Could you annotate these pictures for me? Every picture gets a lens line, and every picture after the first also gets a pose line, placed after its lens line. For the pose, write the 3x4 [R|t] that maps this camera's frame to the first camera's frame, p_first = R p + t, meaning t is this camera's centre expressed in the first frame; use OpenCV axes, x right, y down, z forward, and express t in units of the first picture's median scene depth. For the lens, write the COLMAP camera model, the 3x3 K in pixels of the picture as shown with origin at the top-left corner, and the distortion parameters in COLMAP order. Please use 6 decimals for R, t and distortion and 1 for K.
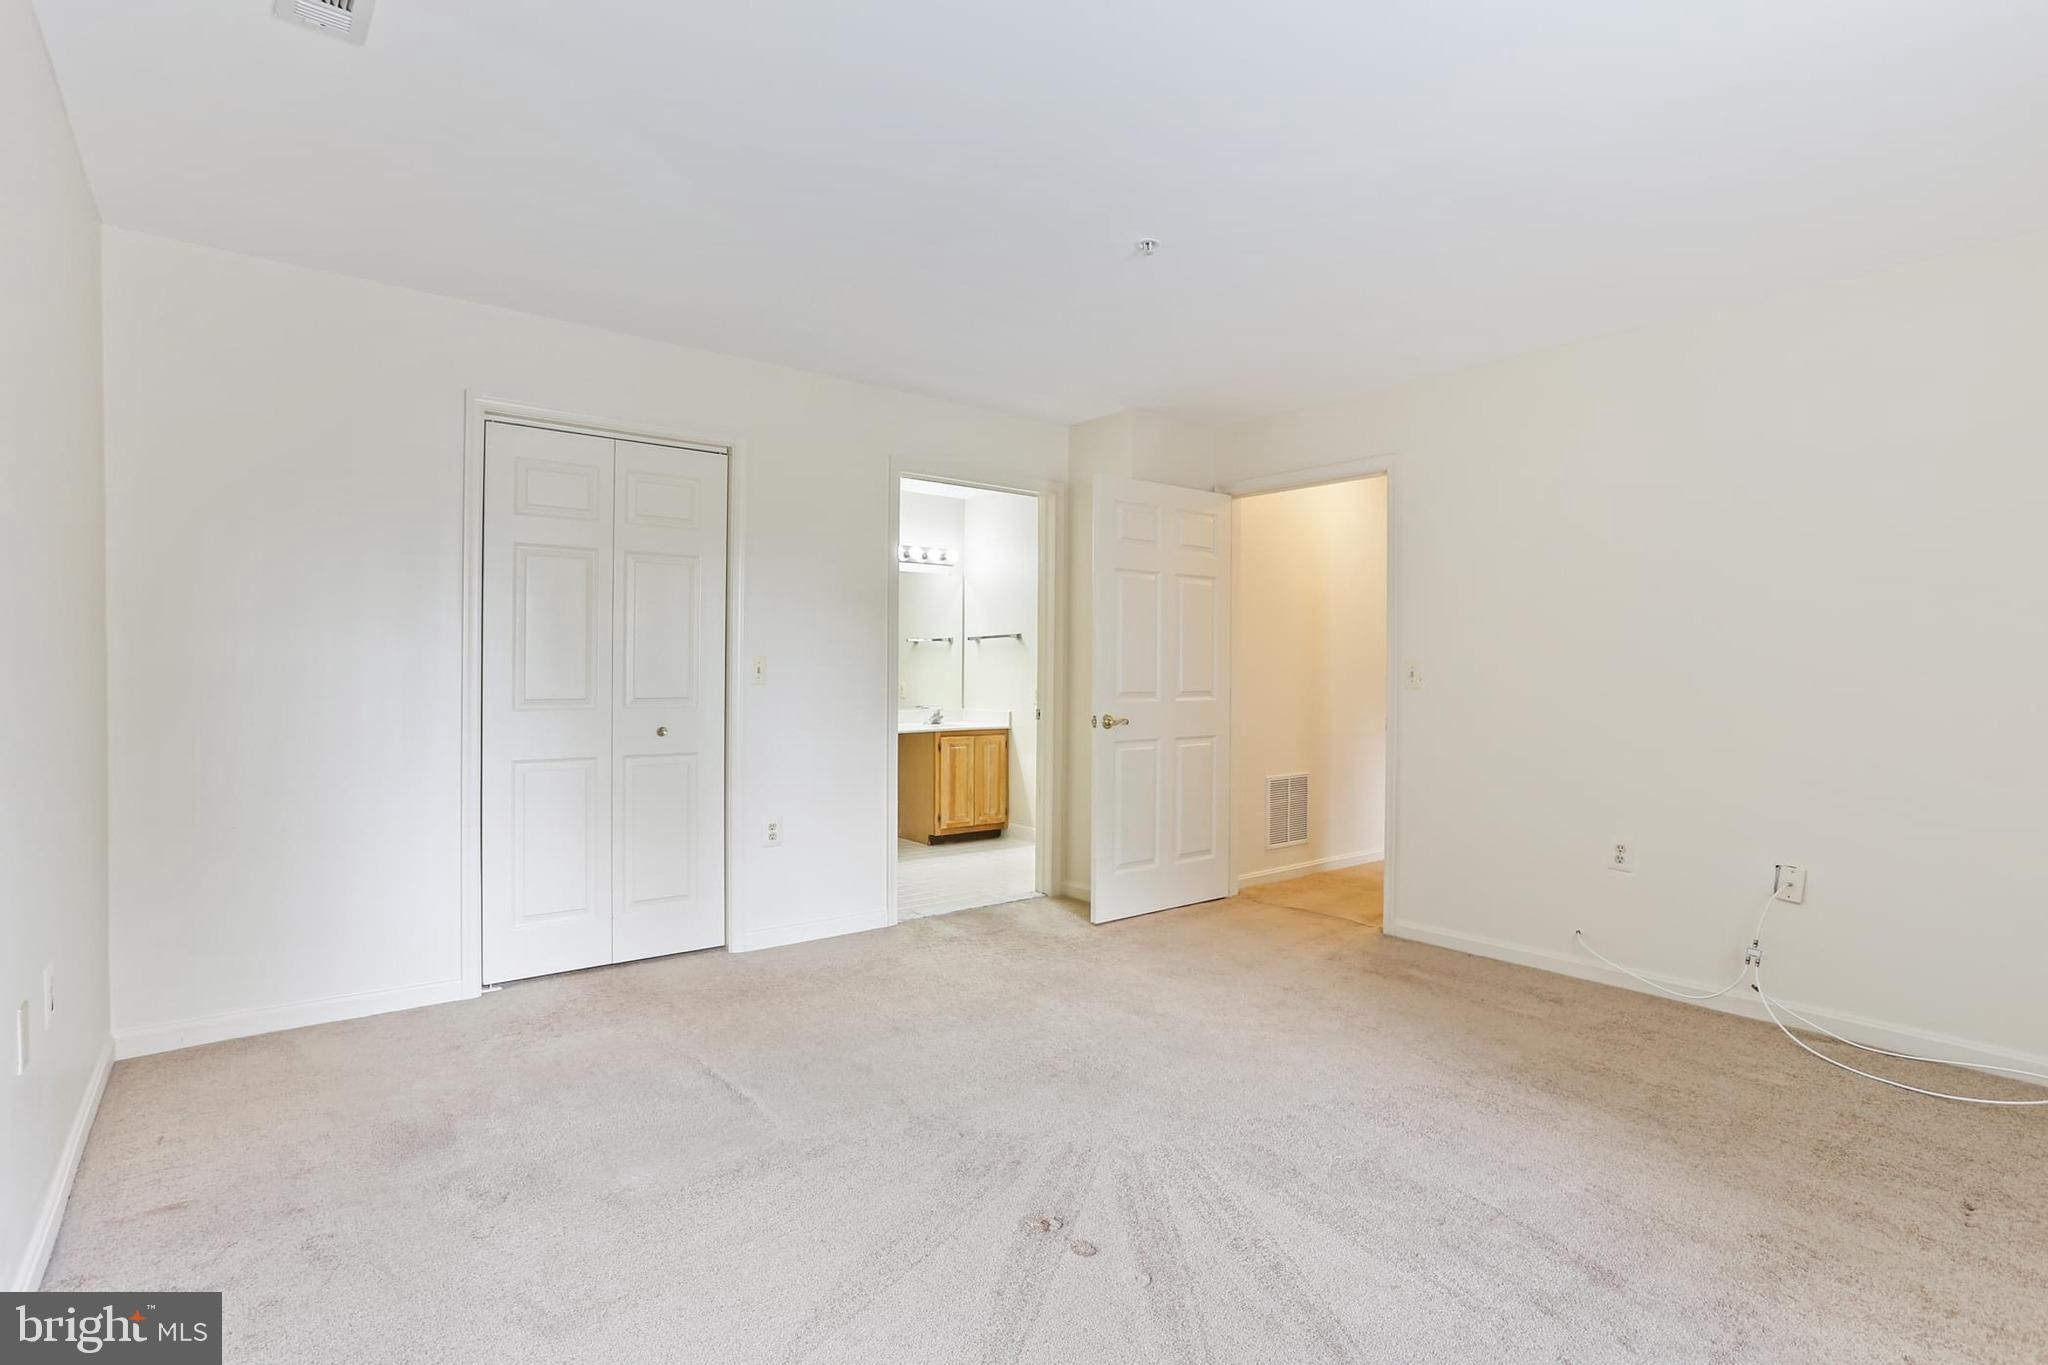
lens RADIAL K [[1004.4, 0, 1031.3], [0, 1004.4, 679.5], [0, 0, 1]] dist [0.008509, 0.000864]
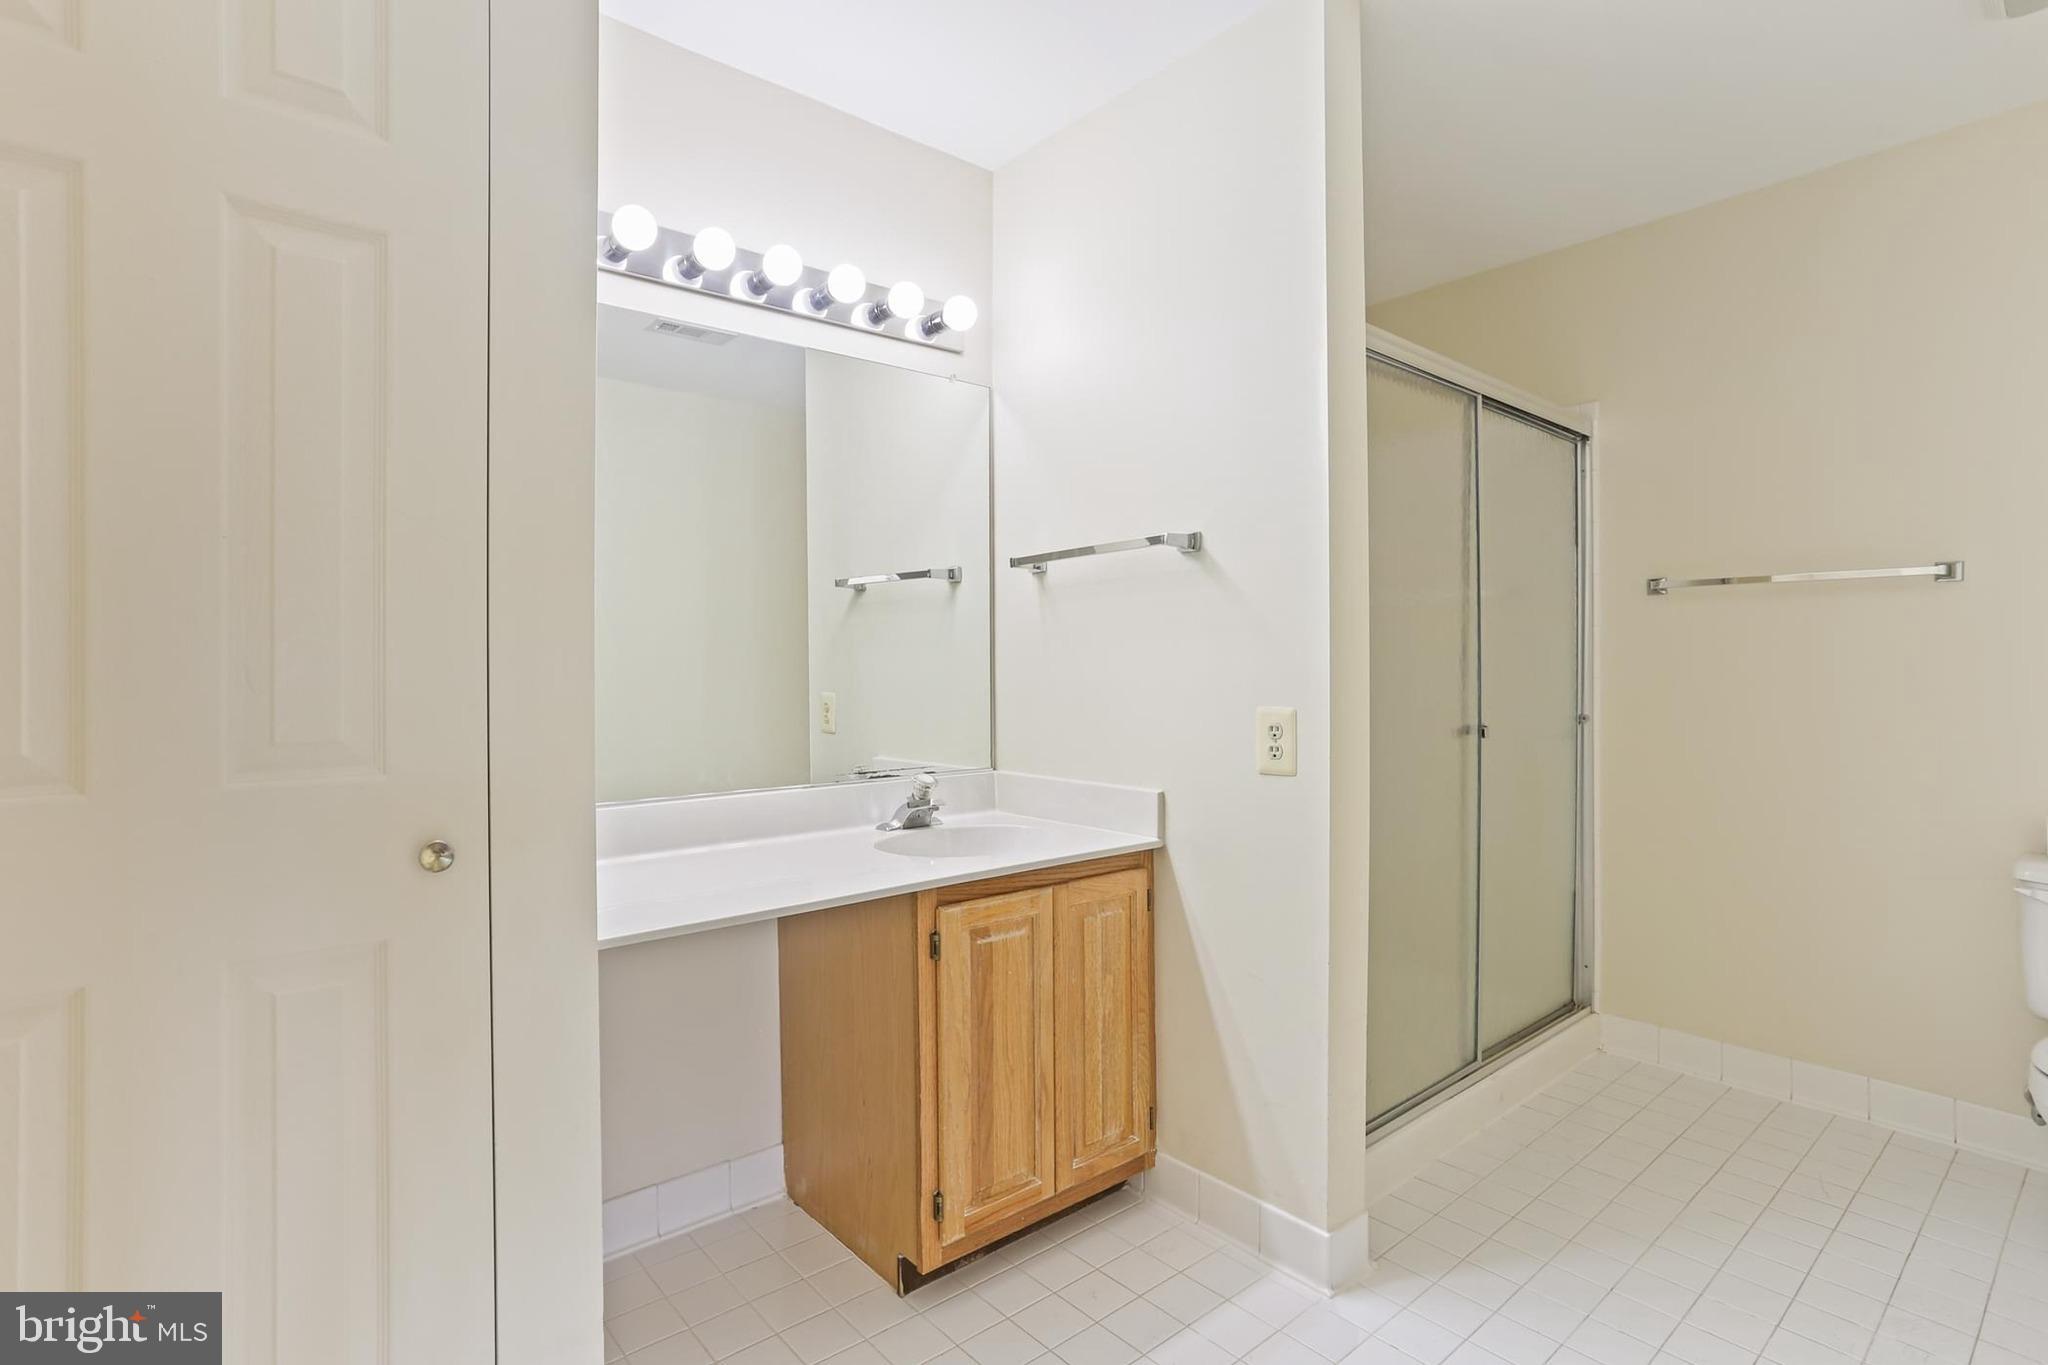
lens RADIAL K [[1004.4, 0, 1020.6], [0, 1004.4, 675.5], [0, 0, 1]] dist [0.008509, 0.000864]
pose [[0.999806, -0.012043, 0.015618, -0.069253], [0.011820, 0.999828, 0.014284, -0.008667], [-0.015787, -0.014096, 0.999776, 0.708399]]
